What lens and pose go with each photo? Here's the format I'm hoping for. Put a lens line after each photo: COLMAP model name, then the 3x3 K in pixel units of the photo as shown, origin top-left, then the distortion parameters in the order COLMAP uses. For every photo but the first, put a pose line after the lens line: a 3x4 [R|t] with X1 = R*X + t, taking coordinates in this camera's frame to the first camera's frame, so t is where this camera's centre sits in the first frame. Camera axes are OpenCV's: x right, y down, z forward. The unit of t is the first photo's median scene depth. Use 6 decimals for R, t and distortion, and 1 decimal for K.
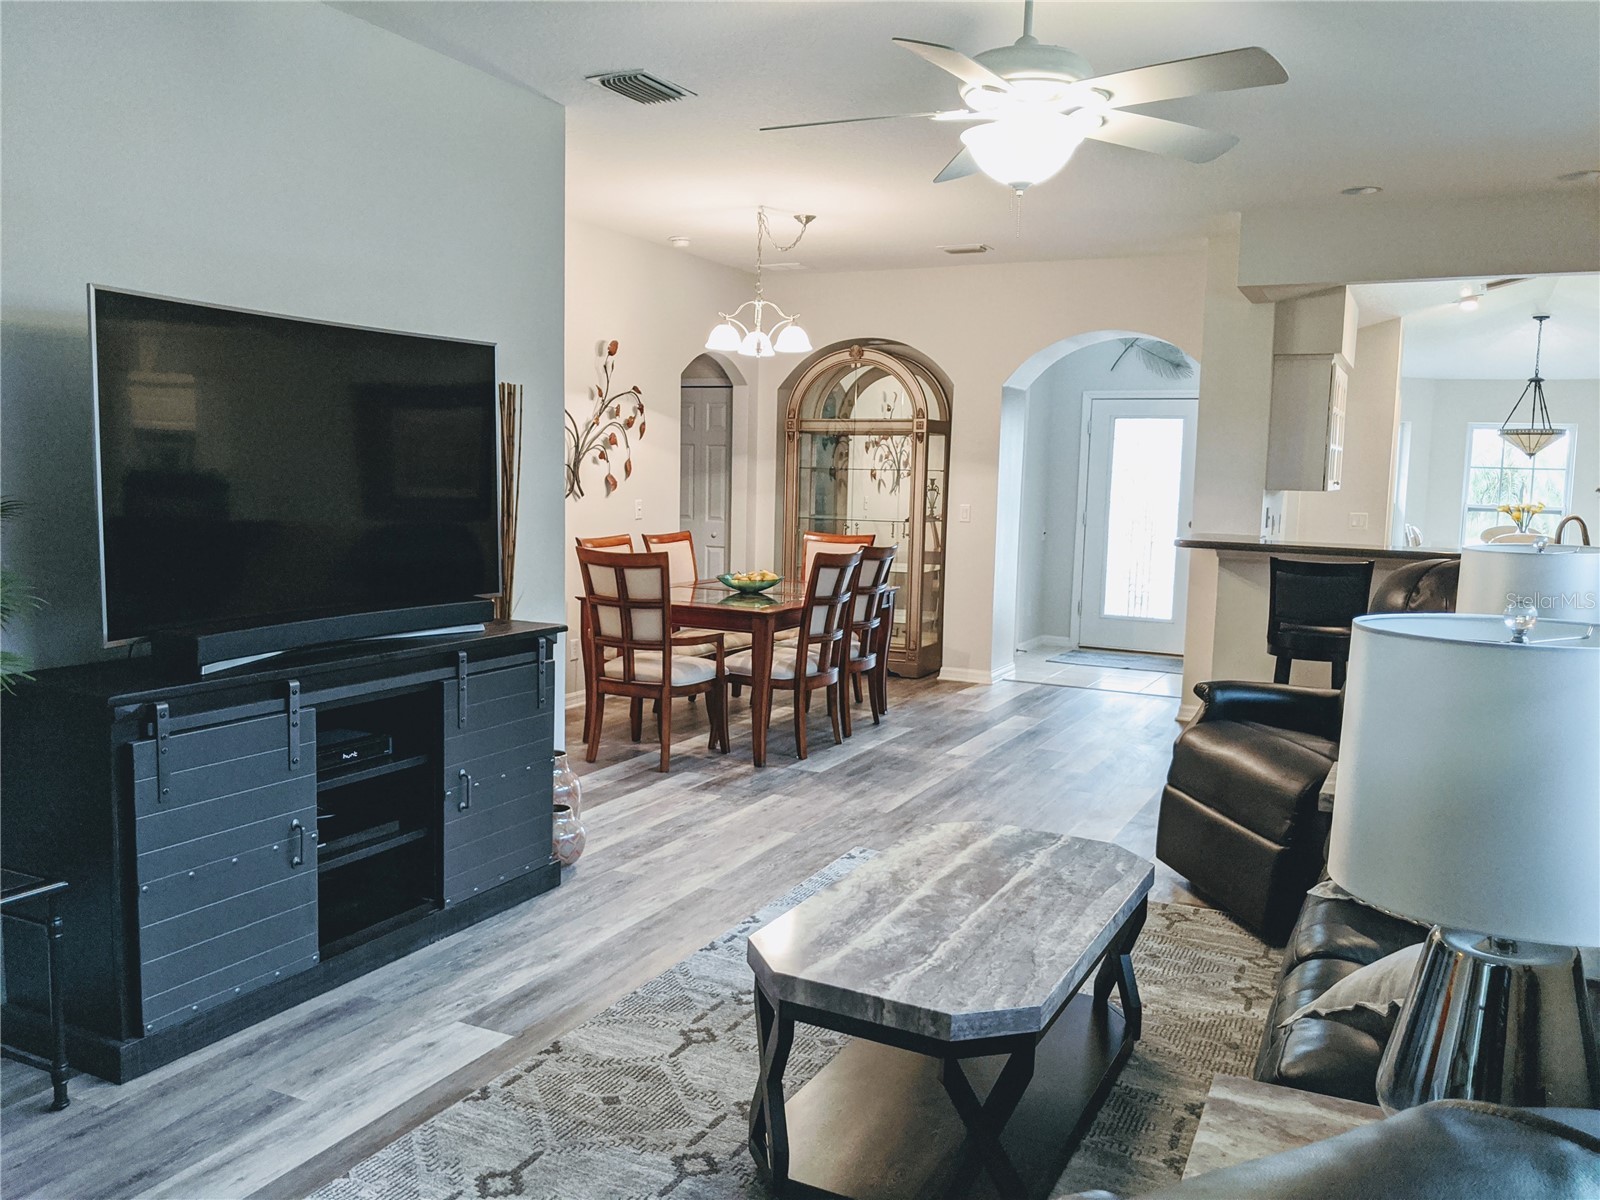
lens RADIAL K [[1283.7, 0, 799.7], [0, 1283.7, 611.7], [0, 0, 1]] dist [0.054143, -0.096887]
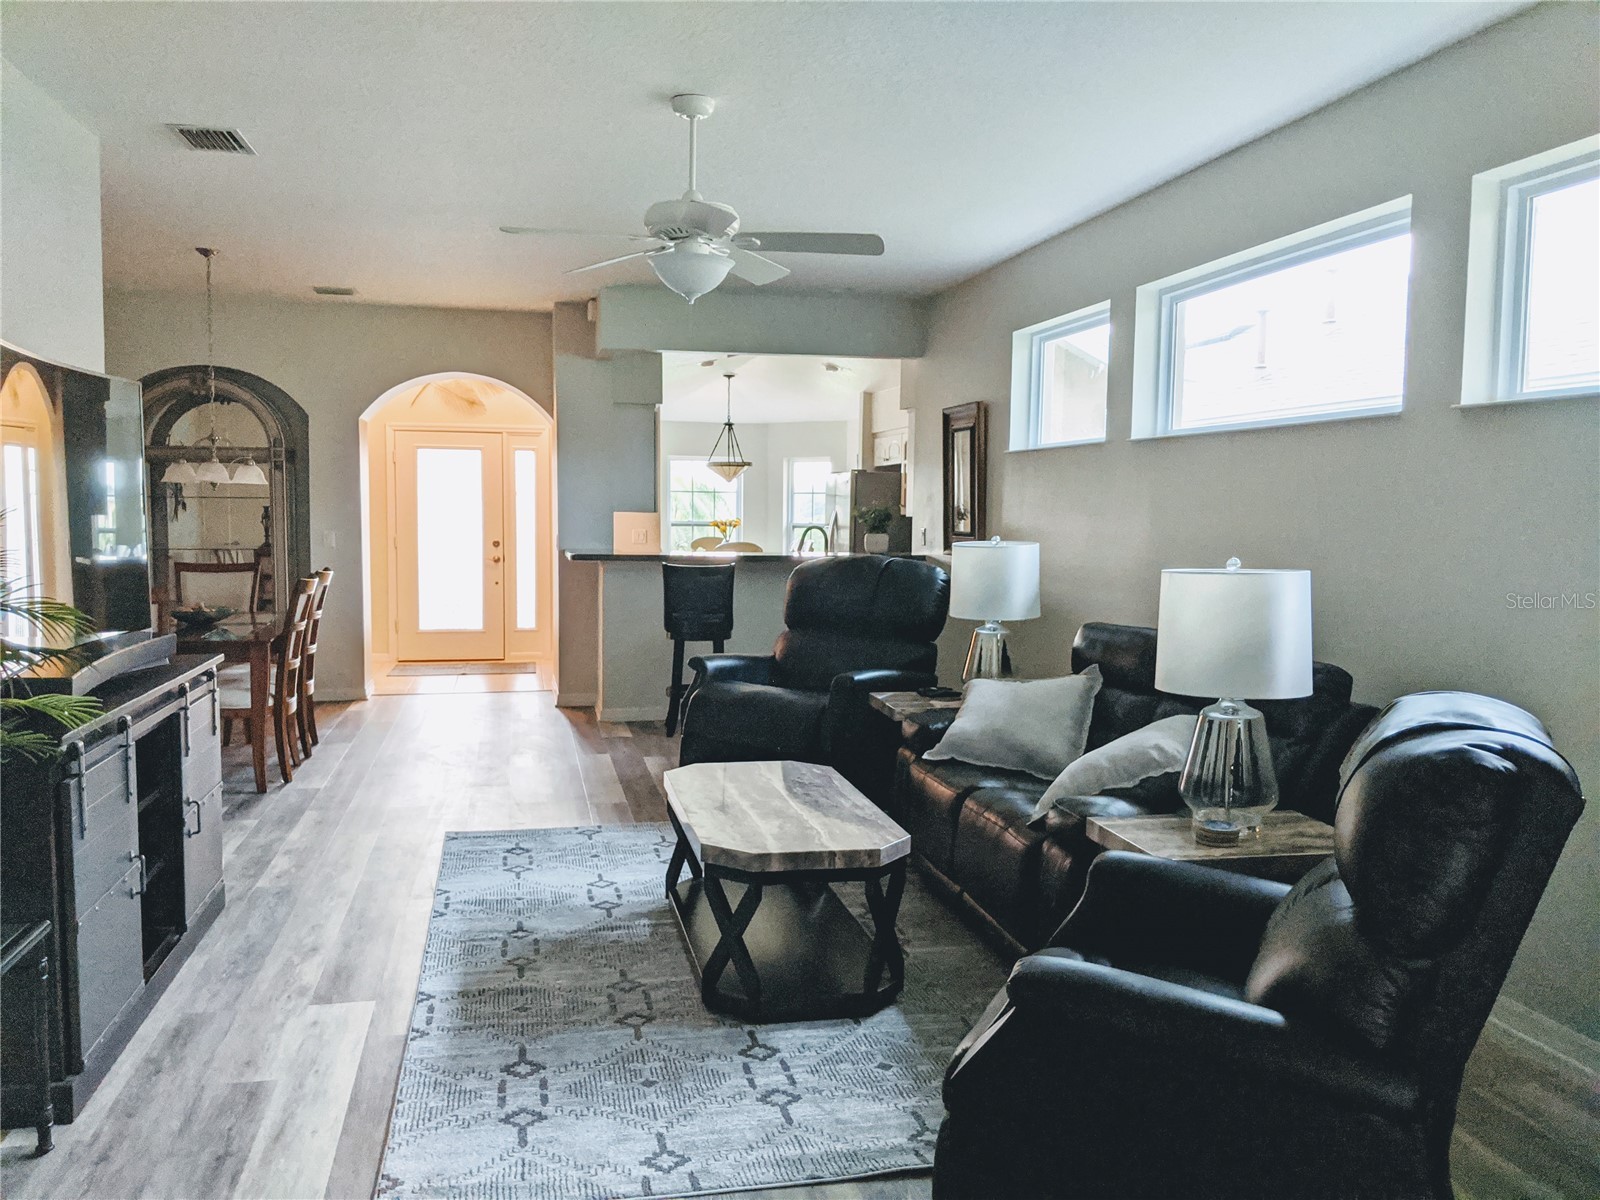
lens RADIAL K [[1283.7, 0, 794.4], [0, 1283.7, 607.0], [0, 0, 1]] dist [0.054143, -0.096887]
pose [[0.780981, -0.066247, 0.621031, -0.457263], [0.079700, 0.996800, 0.006104, 0.003926], [-0.619448, 0.044729, 0.783762, -0.101941]]
